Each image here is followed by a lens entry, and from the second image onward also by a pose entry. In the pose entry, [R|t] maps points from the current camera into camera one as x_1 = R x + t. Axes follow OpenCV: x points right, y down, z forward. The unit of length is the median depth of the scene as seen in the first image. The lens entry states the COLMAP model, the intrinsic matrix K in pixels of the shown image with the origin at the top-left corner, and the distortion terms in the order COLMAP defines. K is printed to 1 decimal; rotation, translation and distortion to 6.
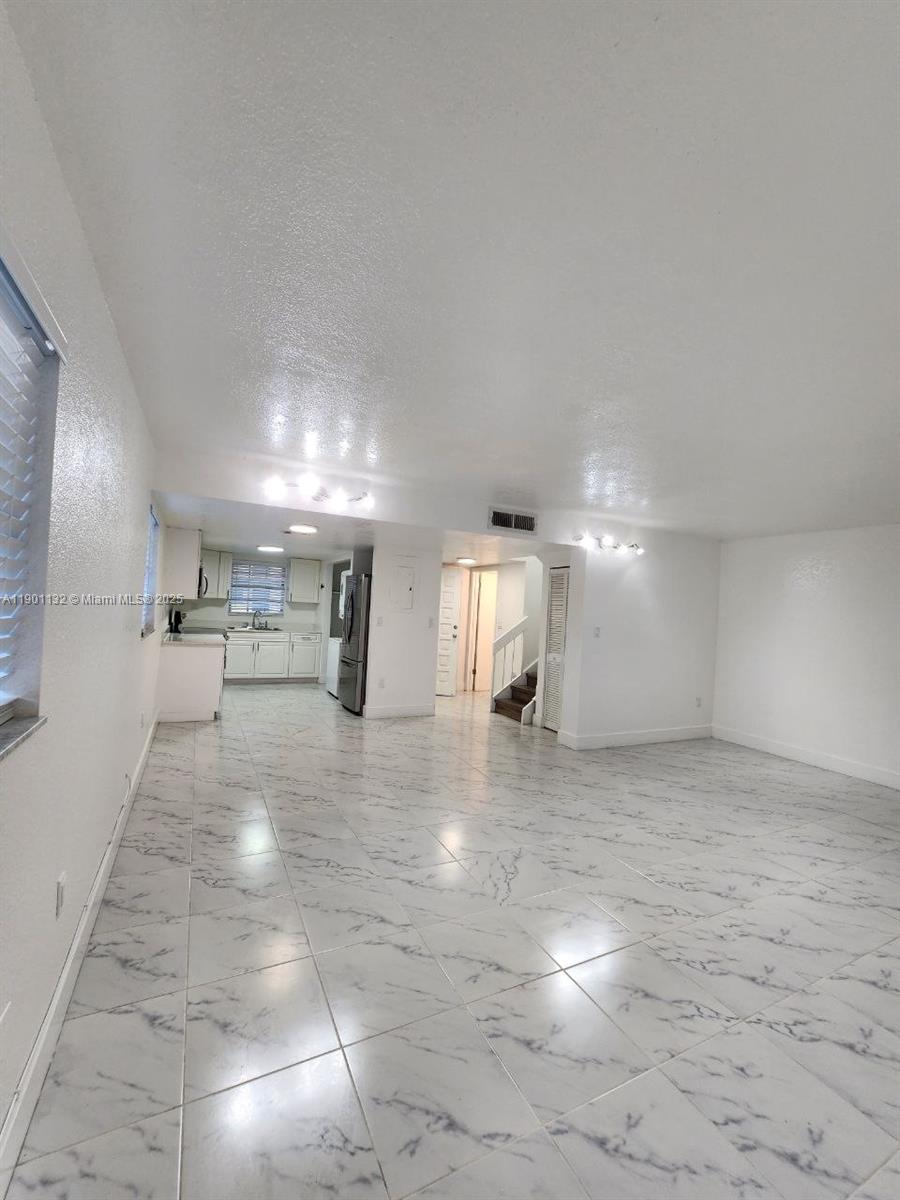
lens RADIAL K [[489.8, 0, 444.0], [0, 489.8, 602.0], [0, 0, 1]] dist [0.006207, 0.000045]
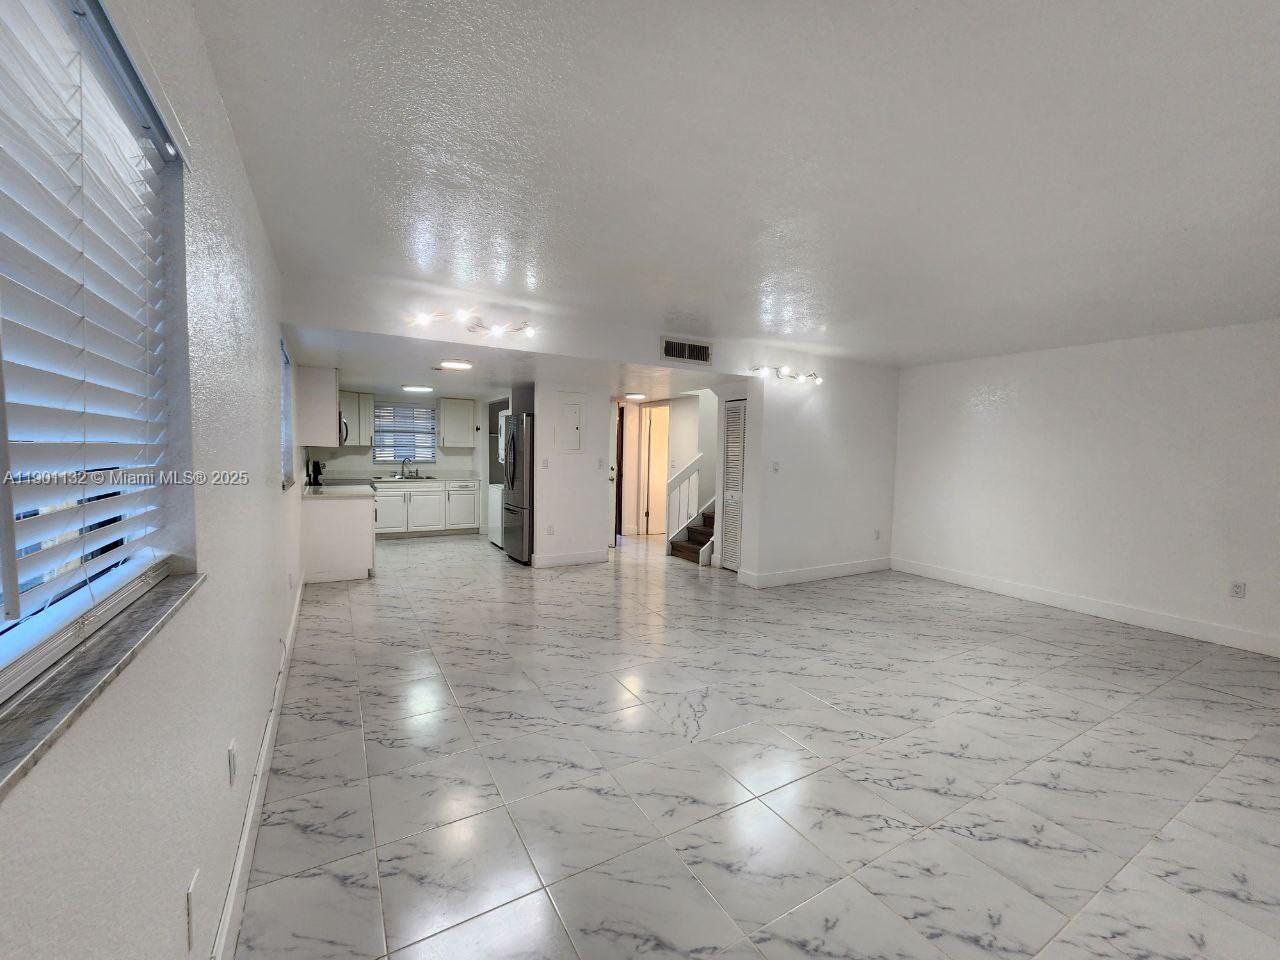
lens RADIAL K [[525.6, 0, 648.5], [0, 525.6, 481.3], [0, 0, 1]] dist [0.008094, -0.000076]
pose [[0.996517, -0.038383, 0.074028, -0.020387], [0.032811, 0.996638, 0.075069, 0.005628], [-0.076661, -0.072379, 0.994427, -0.009159]]
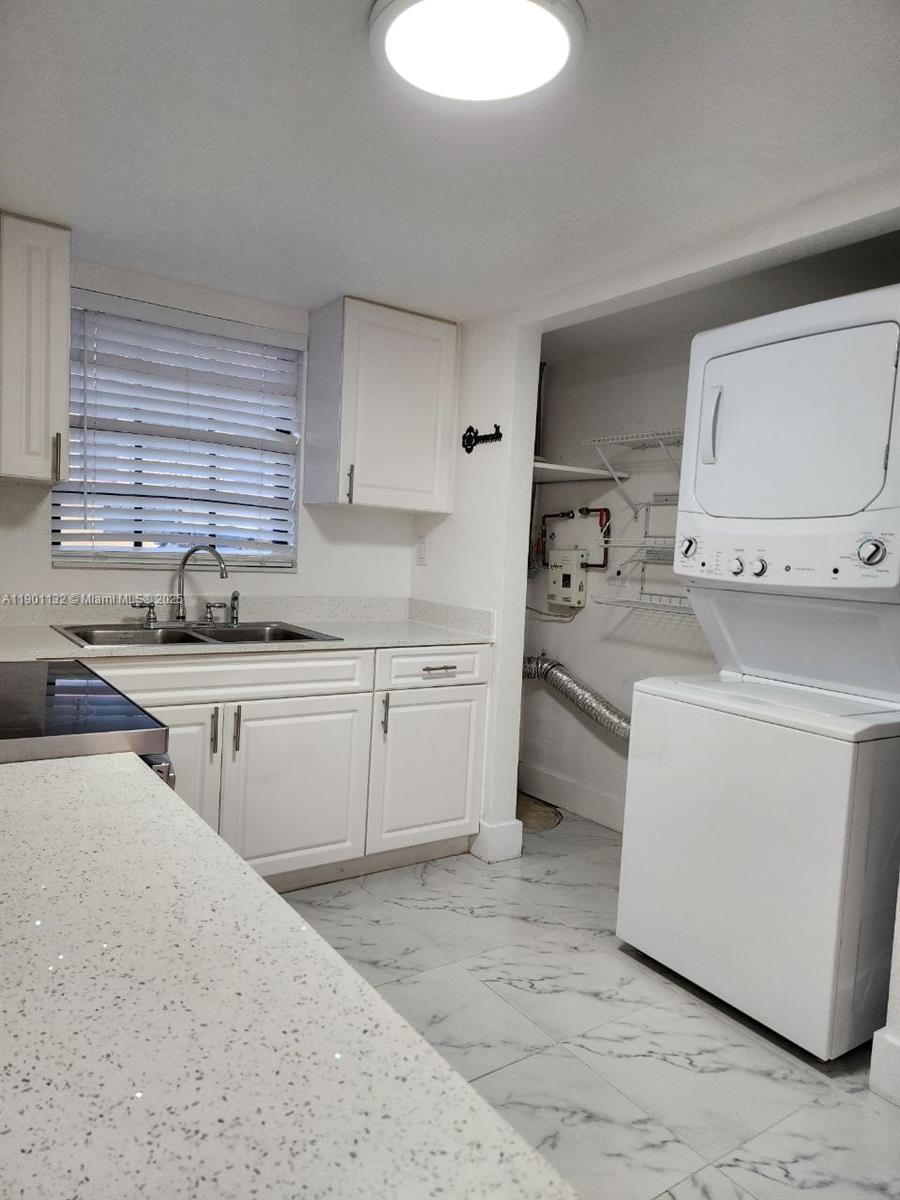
lens RADIAL K [[808.0, 0, 452.5], [0, 808.0, 609.7], [0, 0, 1]] dist [0.088257, -0.000534]
pose [[0.990181, -0.016527, 0.138812, -0.764066], [0.003330, 0.995494, 0.094771, 0.029675], [-0.139753, -0.093378, 0.985774, 1.511263]]
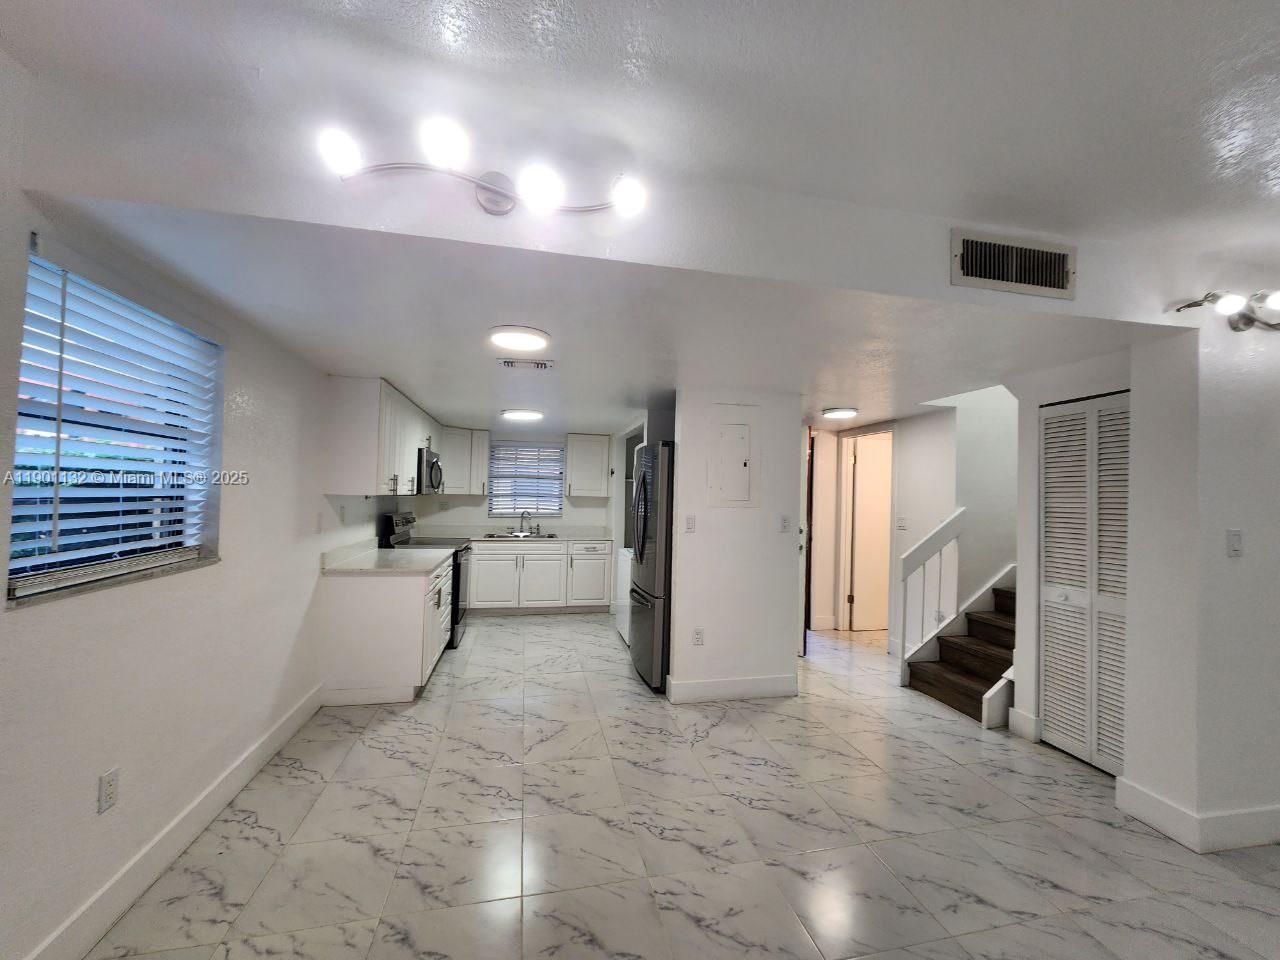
lens RADIAL K [[522.5, 0, 651.0], [0, 522.5, 484.8], [0, 0, 1]] dist [0.006207, 0.000045]
pose [[0.973054, -0.037686, -0.227477, -0.067653], [0.033023, 0.999160, -0.024273, 0.012542], [0.228201, 0.016107, 0.973481, 0.716407]]
